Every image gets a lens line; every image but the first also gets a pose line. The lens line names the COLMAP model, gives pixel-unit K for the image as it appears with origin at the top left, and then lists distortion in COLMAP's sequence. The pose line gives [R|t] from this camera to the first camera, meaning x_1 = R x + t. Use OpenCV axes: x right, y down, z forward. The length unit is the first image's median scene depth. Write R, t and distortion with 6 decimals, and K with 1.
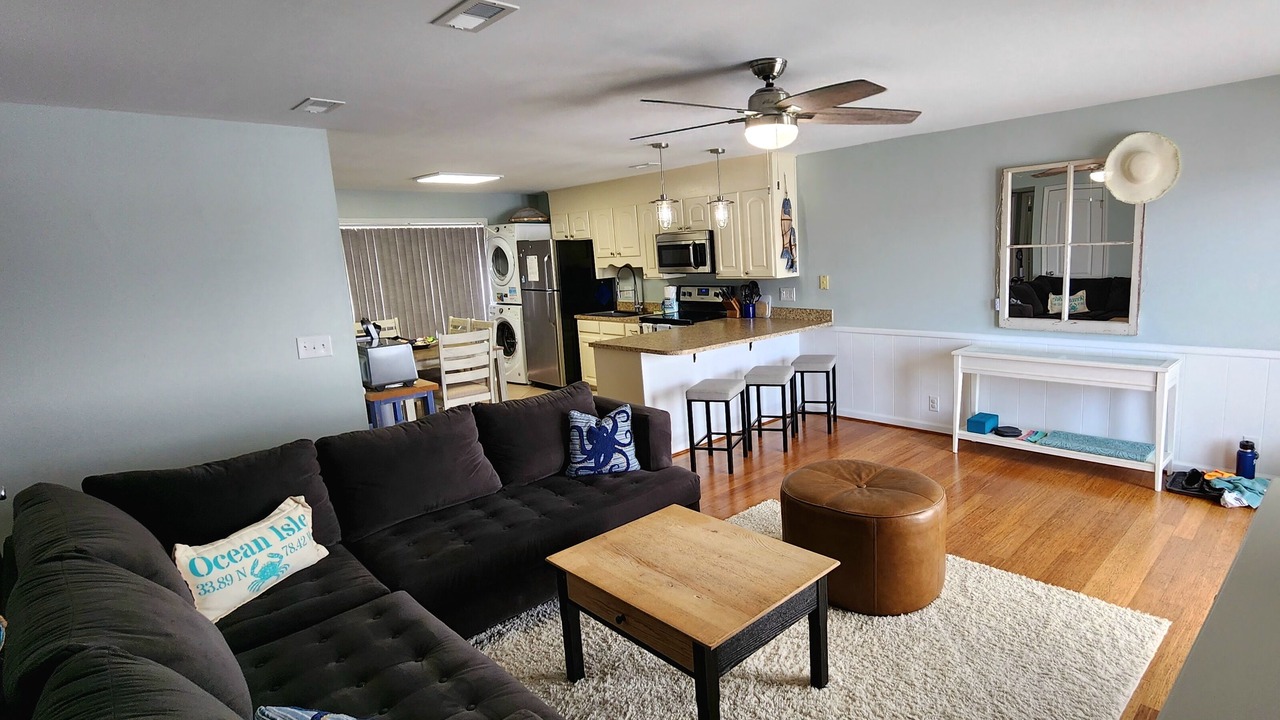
lens RADIAL K [[656.2, 0, 641.3], [0, 656.2, 359.0], [0, 0, 1]] dist [-0.001606, -0.000354]
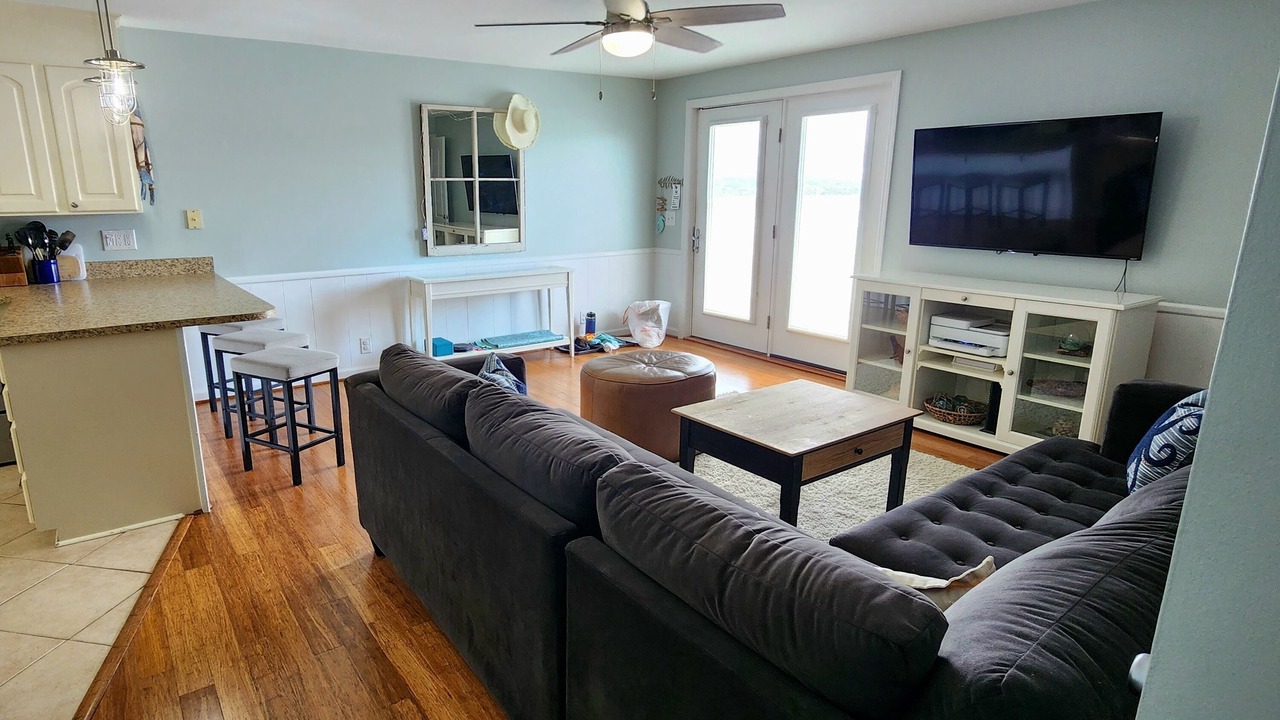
lens RADIAL K [[723.5, 0, 638.3], [0, 723.5, 359.0], [0, 0, 1]] dist [-0.001827, -0.000109]
pose [[0.092920, -0.180250, 0.979222, -0.602483], [0.161686, 0.973155, 0.163791, -0.022448], [-0.982458, 0.143108, 0.119569, 0.543855]]
